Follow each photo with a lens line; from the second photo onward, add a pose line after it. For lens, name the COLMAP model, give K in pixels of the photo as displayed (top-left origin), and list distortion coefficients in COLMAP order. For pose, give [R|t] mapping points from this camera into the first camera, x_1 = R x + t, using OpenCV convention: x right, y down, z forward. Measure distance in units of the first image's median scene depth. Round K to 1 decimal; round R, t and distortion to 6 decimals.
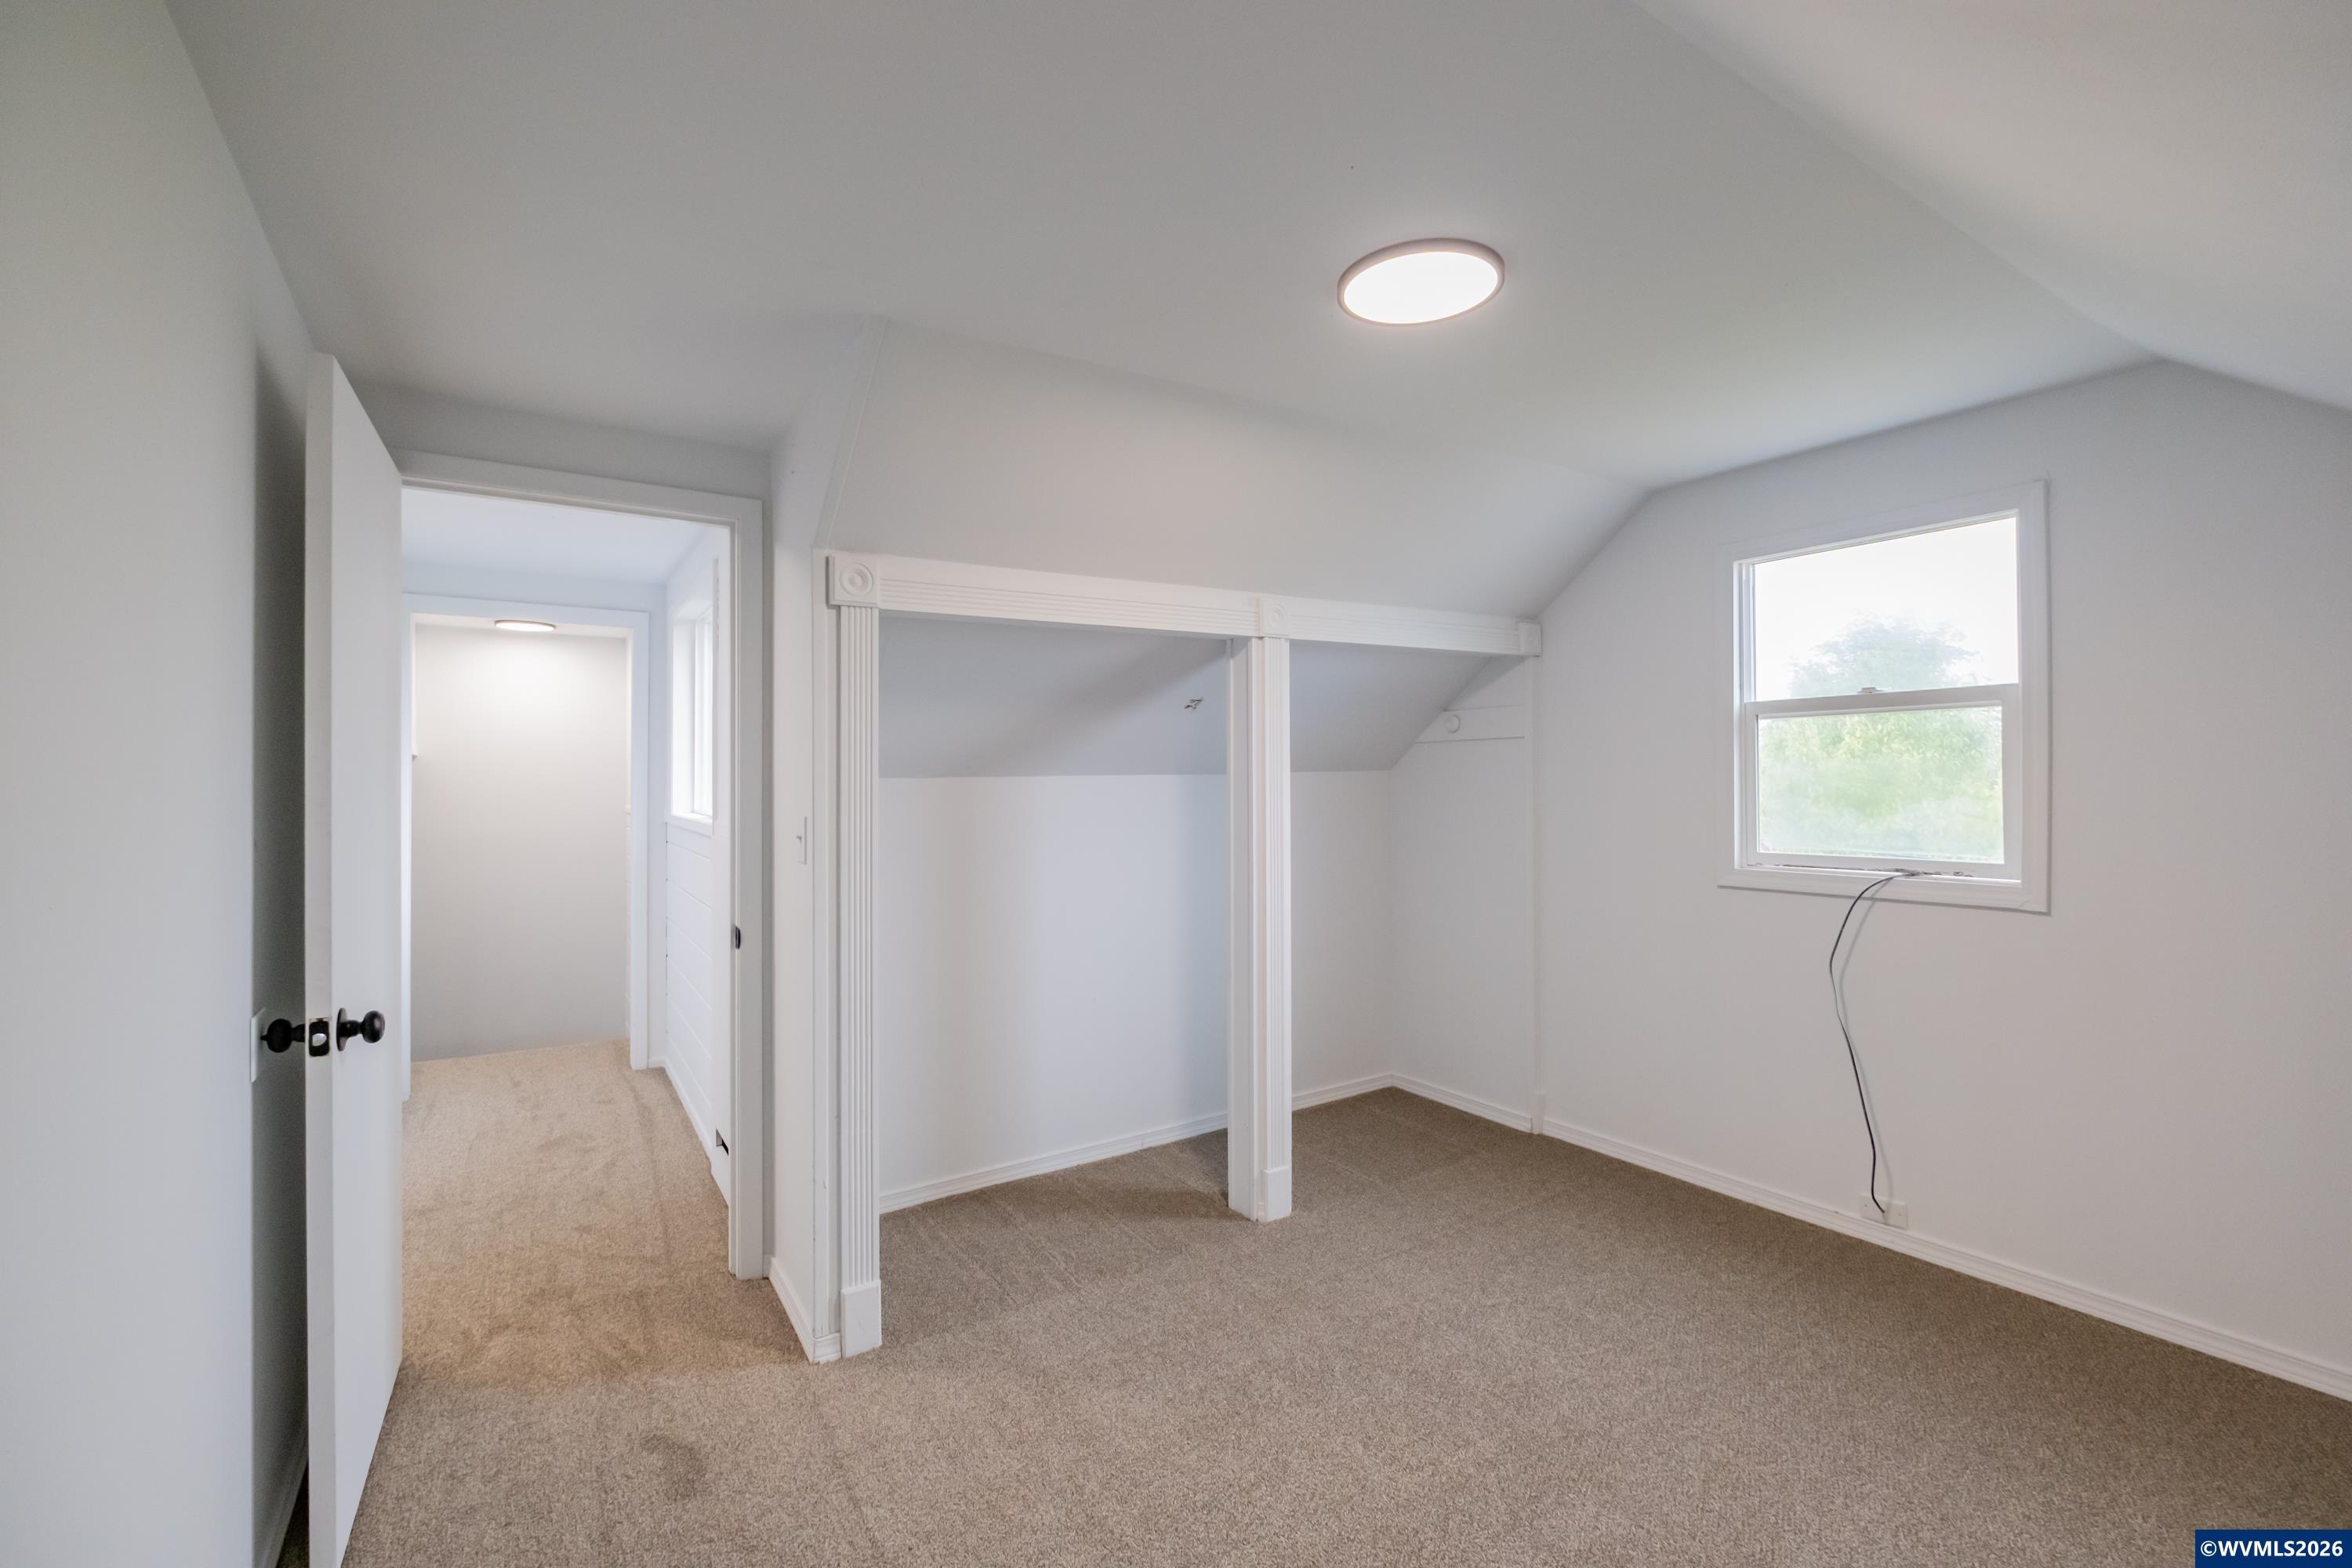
lens RADIAL K [[1023.7, 0, 1176.3], [0, 1023.7, 779.8], [0, 0, 1]] dist [-0.002831, -0.000559]
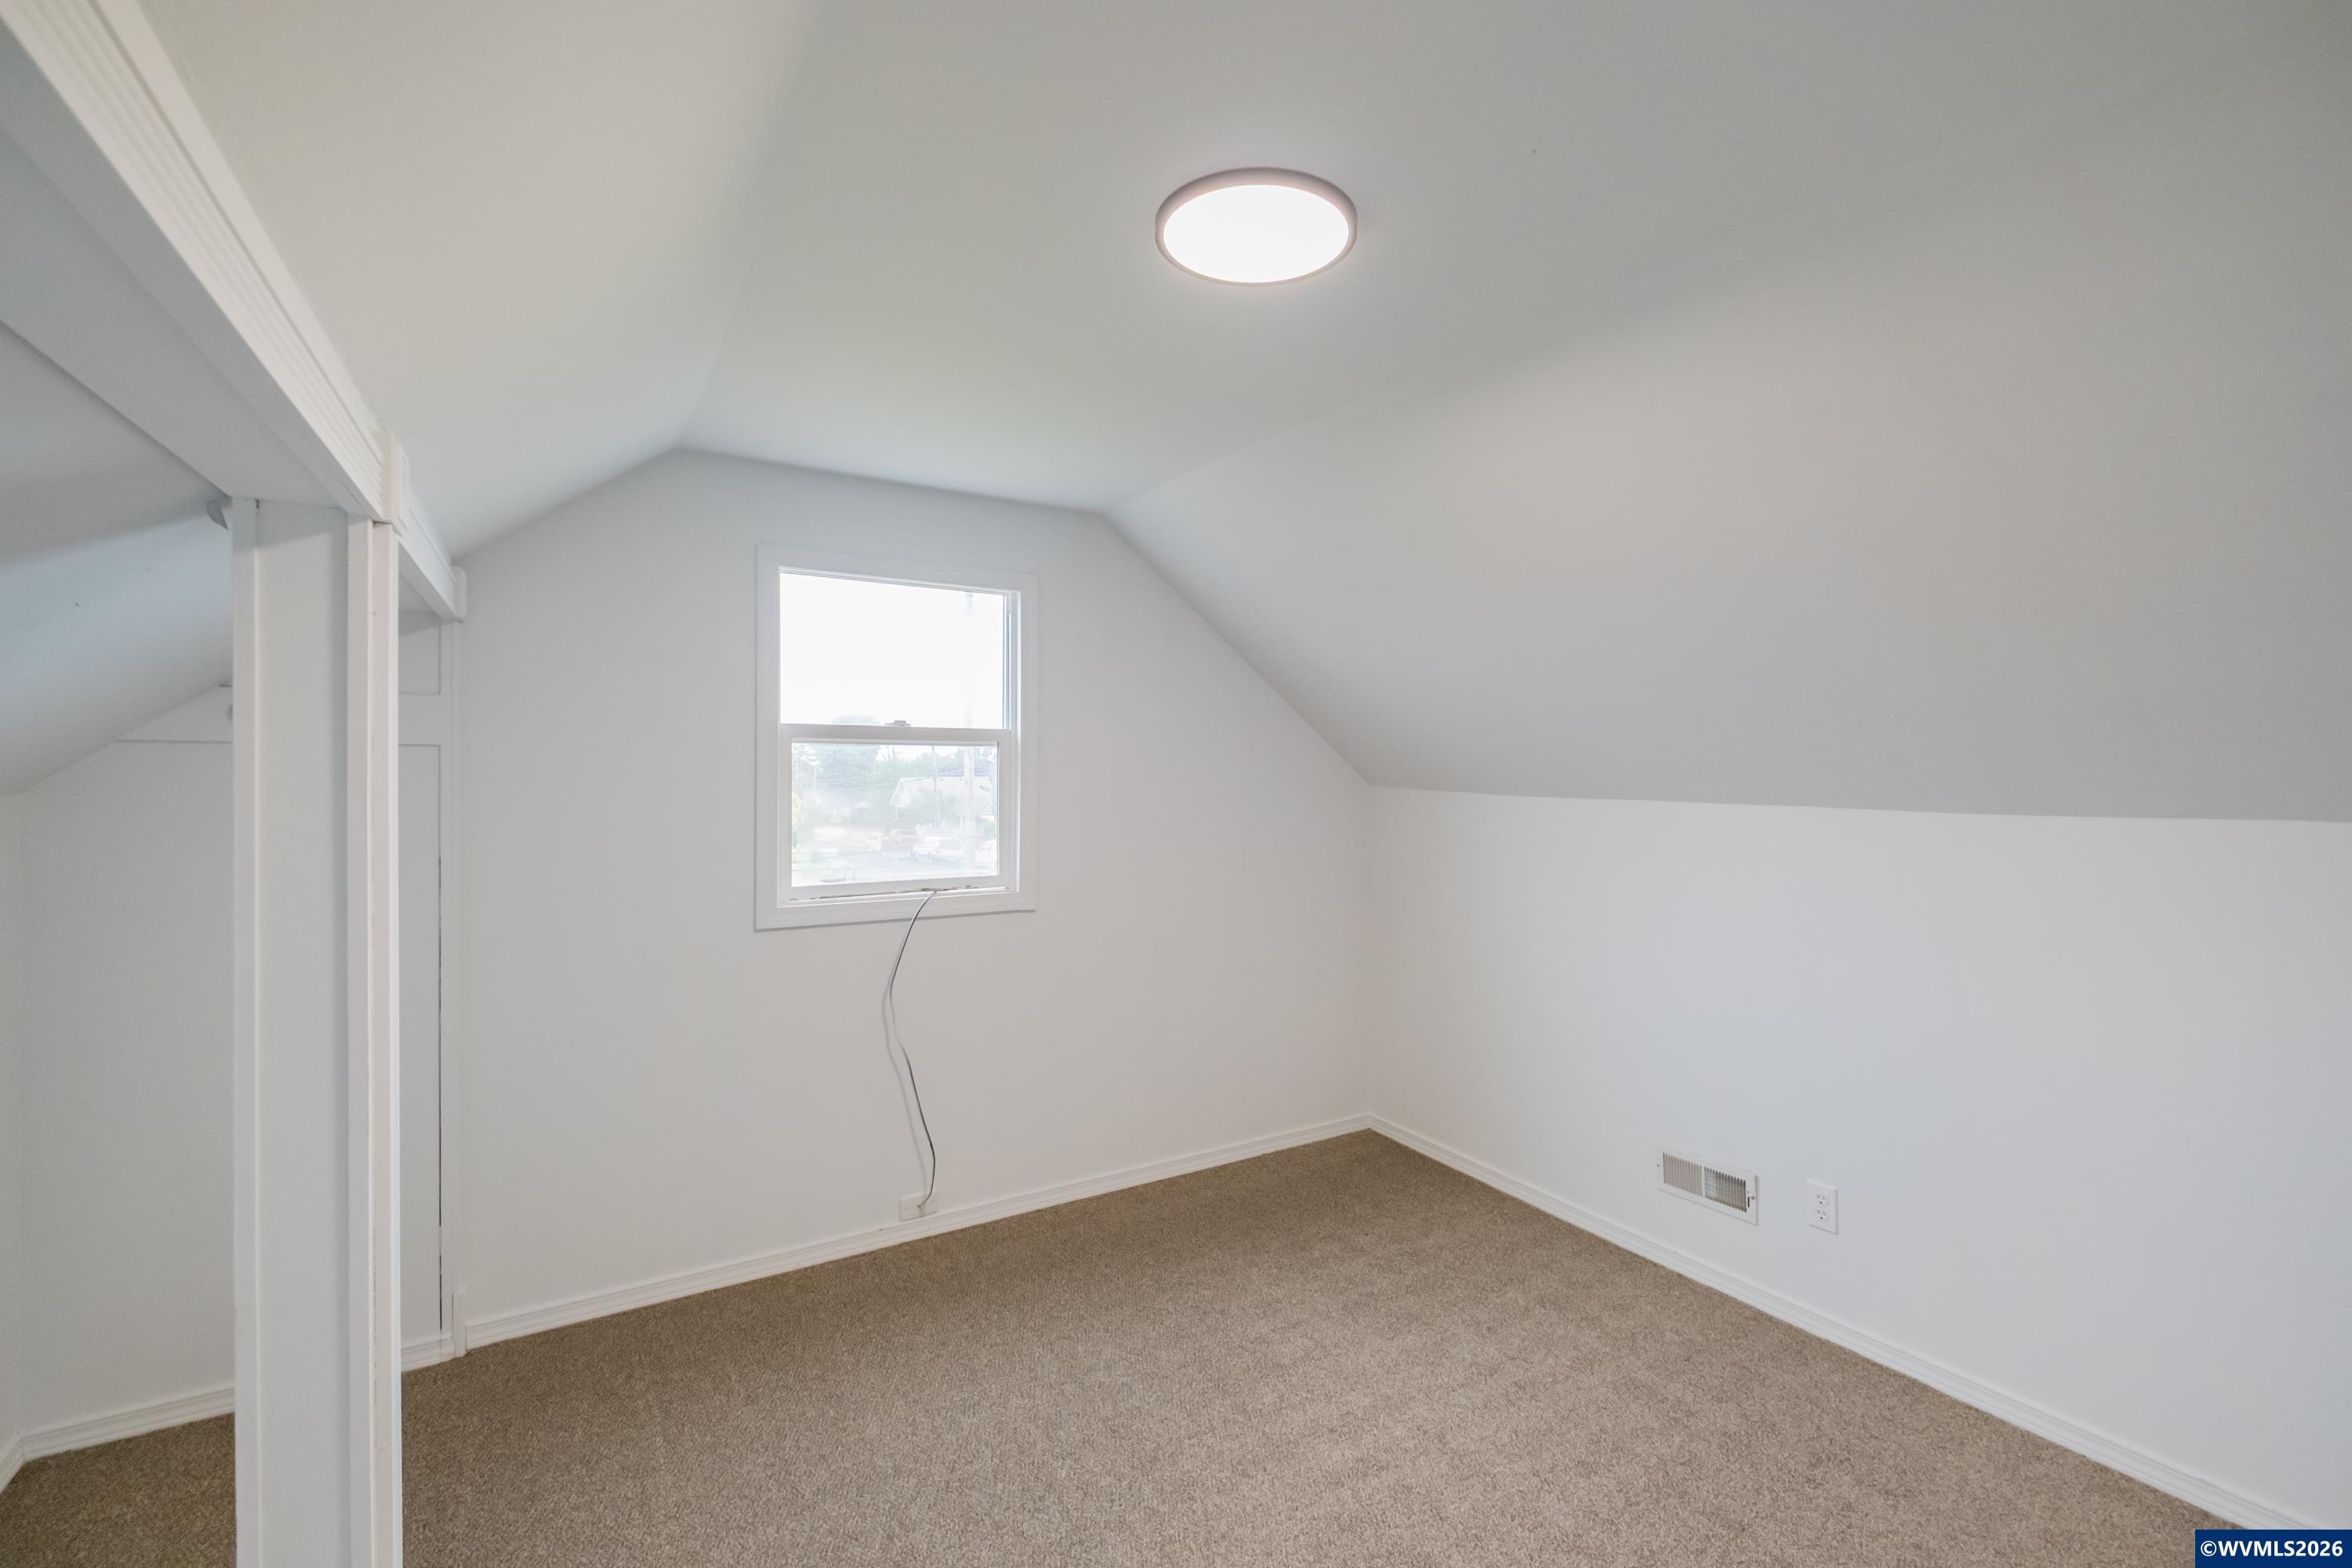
lens RADIAL K [[1023.7, 0, 1175.5], [0, 1023.7, 793.6], [0, 0, 1]] dist [-0.002831, -0.000559]
pose [[0.015638, 0.003335, 0.999872, -0.374944], [0.004033, 0.999986, -0.003398, -0.009388], [-0.999870, 0.004086, 0.015624, 0.684560]]
